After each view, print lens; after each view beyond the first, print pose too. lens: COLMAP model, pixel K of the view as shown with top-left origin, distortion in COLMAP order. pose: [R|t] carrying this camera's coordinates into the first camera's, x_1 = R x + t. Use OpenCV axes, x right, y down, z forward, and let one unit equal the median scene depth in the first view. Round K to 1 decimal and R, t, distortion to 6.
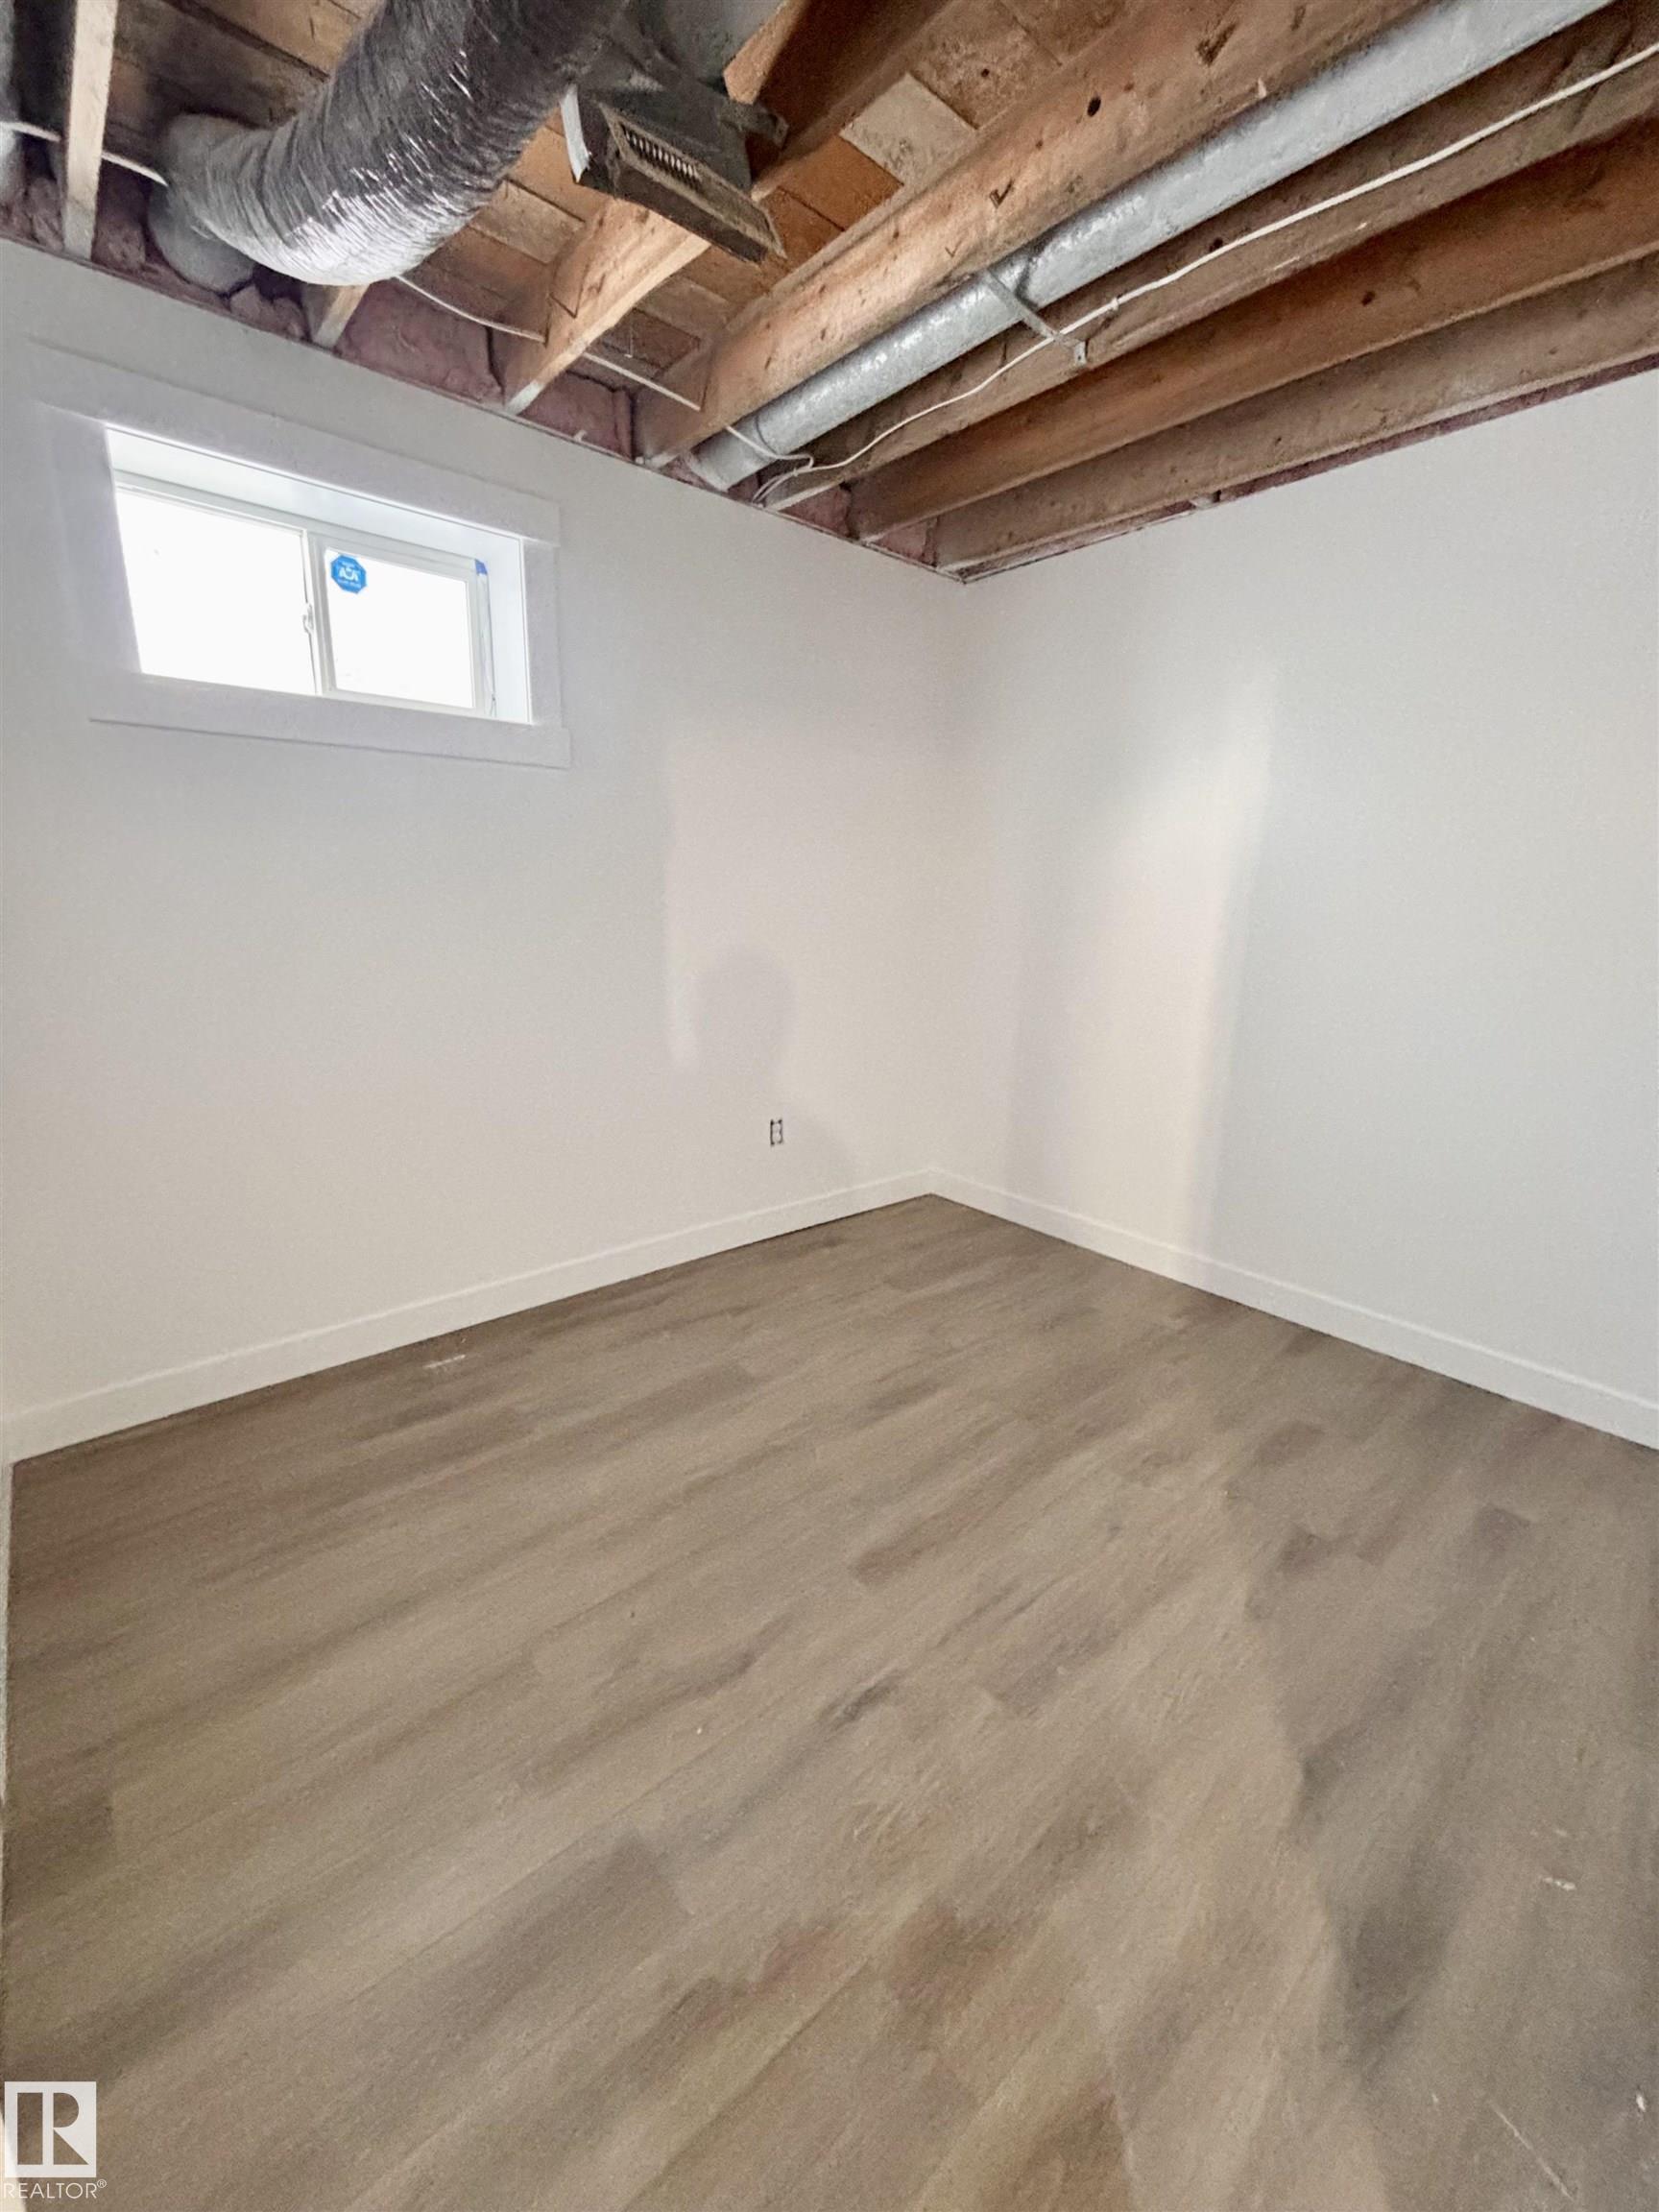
lens RADIAL K [[899.0, 0, 827.9], [0, 899.0, 1110.3], [0, 0, 1]] dist [0.001622, 0.001822]
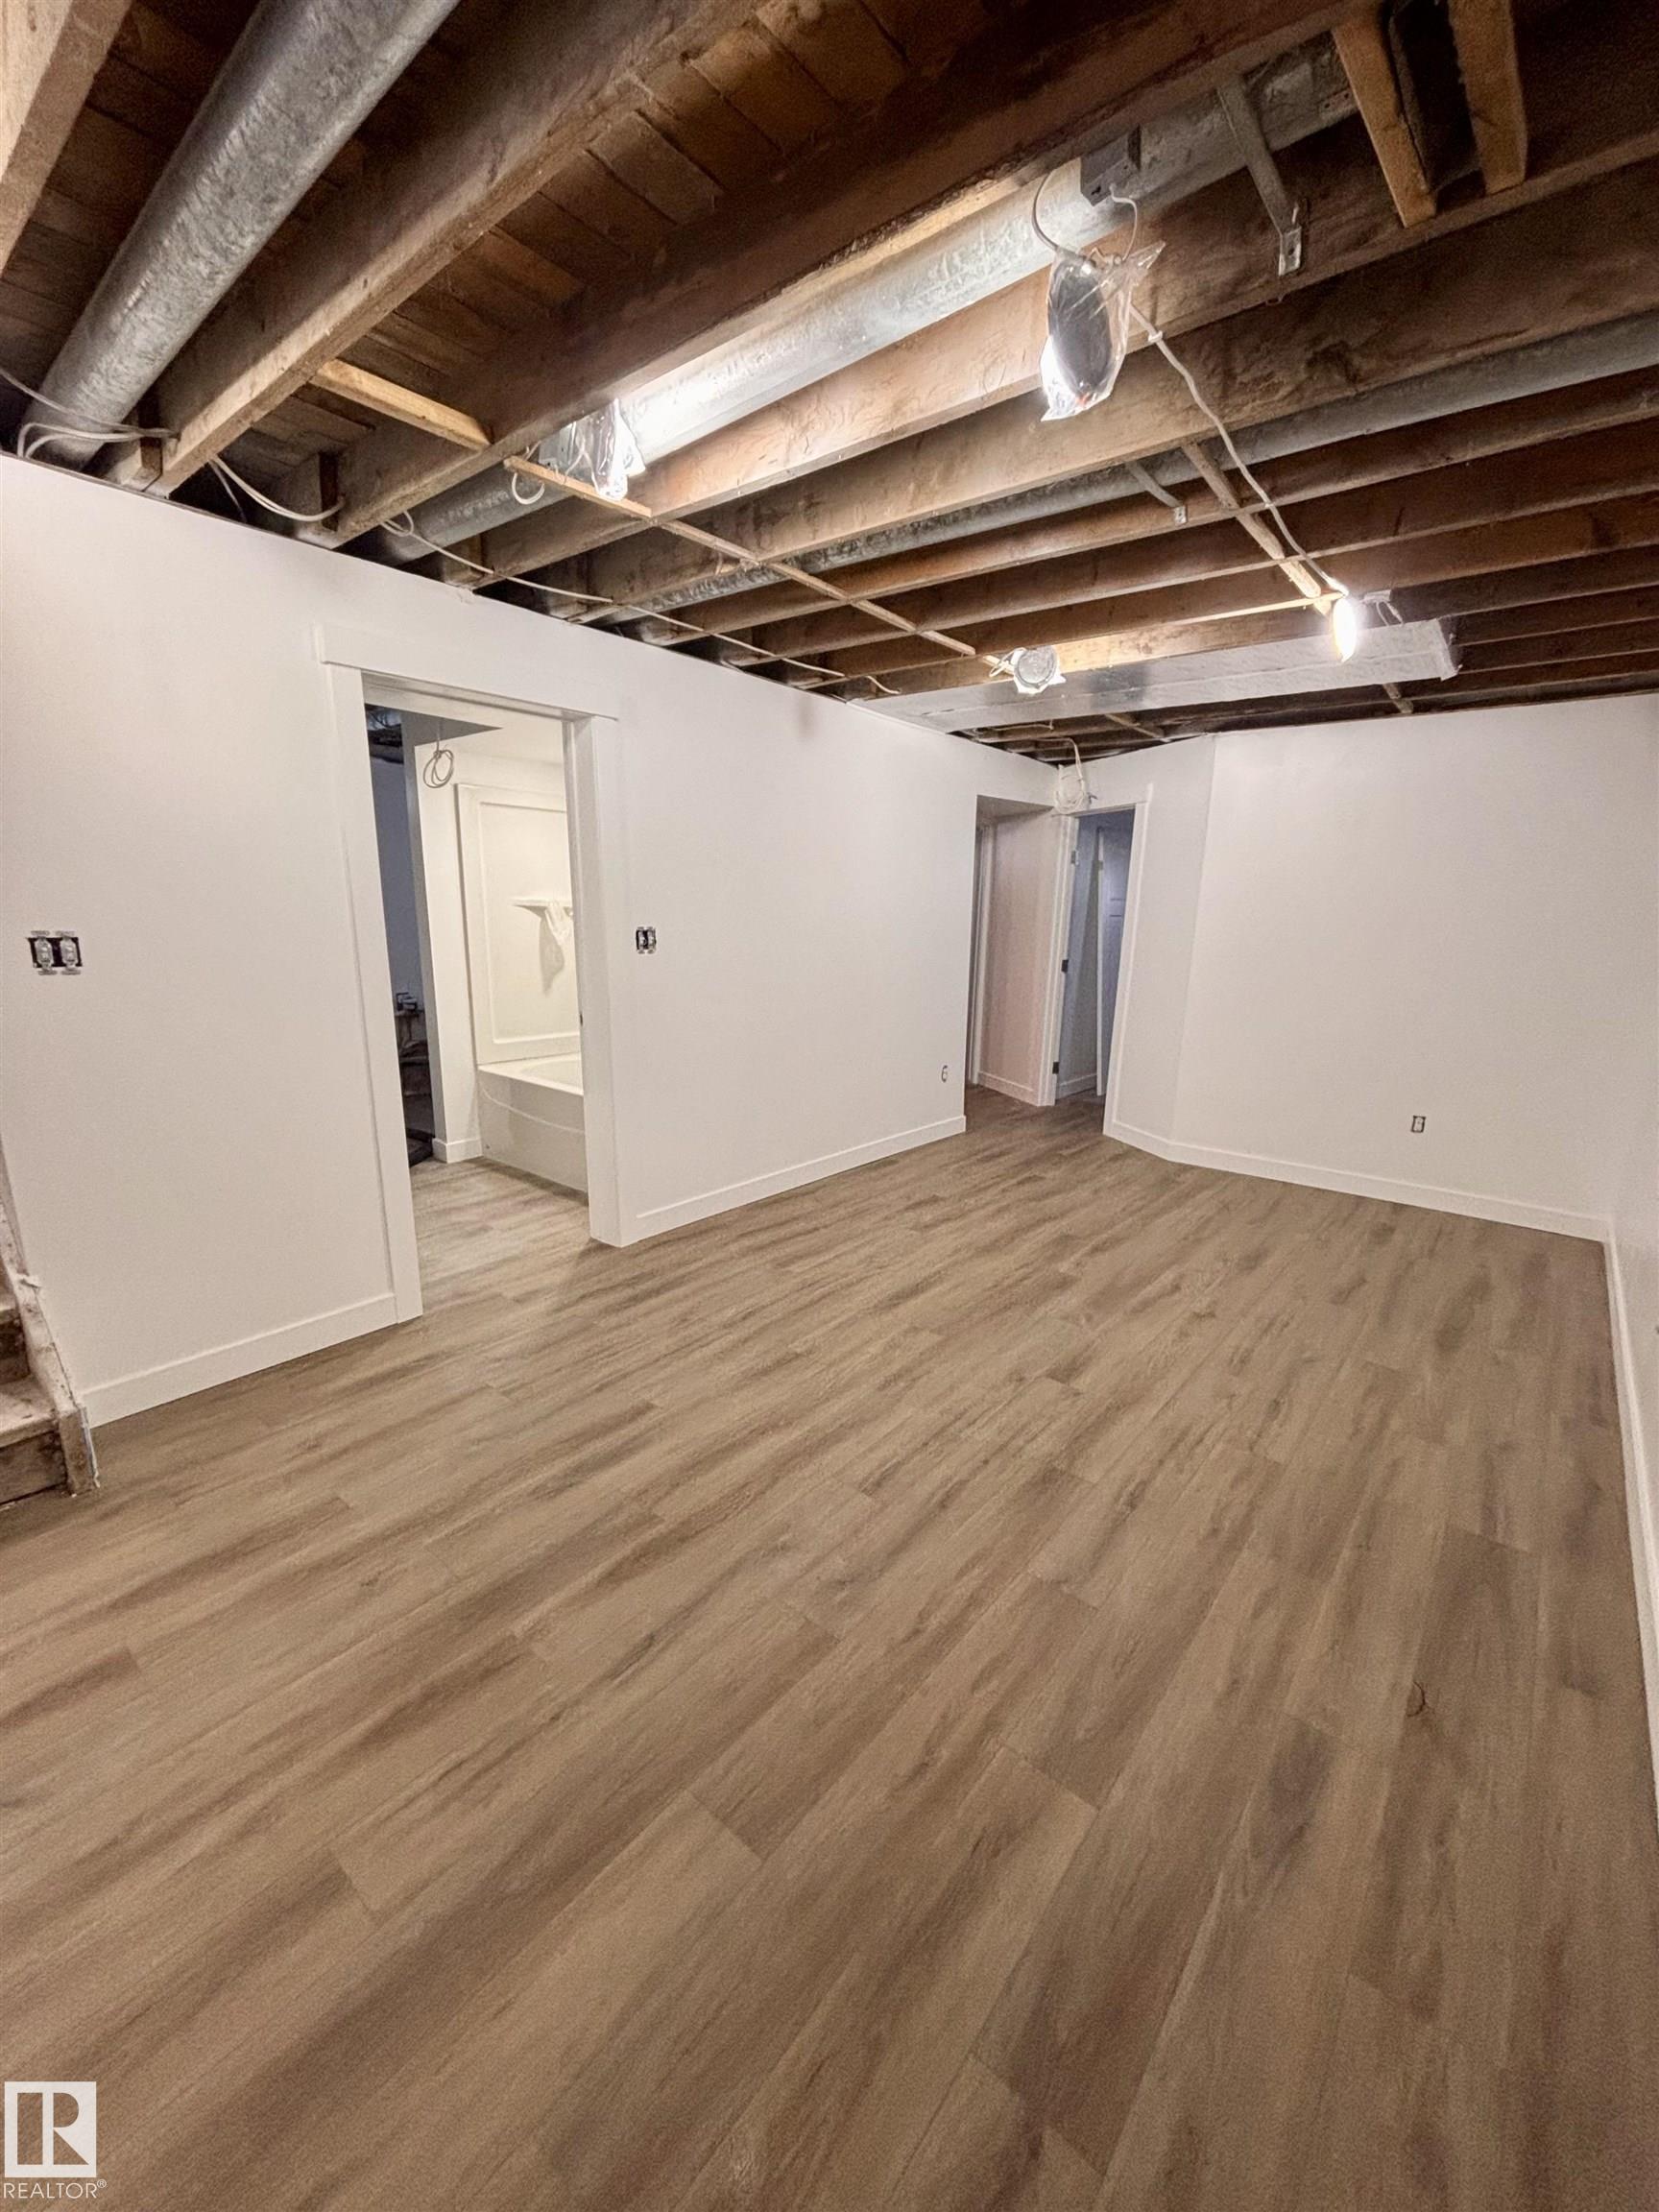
lens RADIAL K [[899.0, 0, 830.5], [0, 899.0, 1107.0], [0, 0, 1]] dist [0.001622, 0.001822]
pose [[0.983851, -0.051251, 0.171492, -0.205262], [0.053481, 0.998534, -0.008401, 0.022482], [-0.170810, 0.017437, 0.985150, -0.376622]]
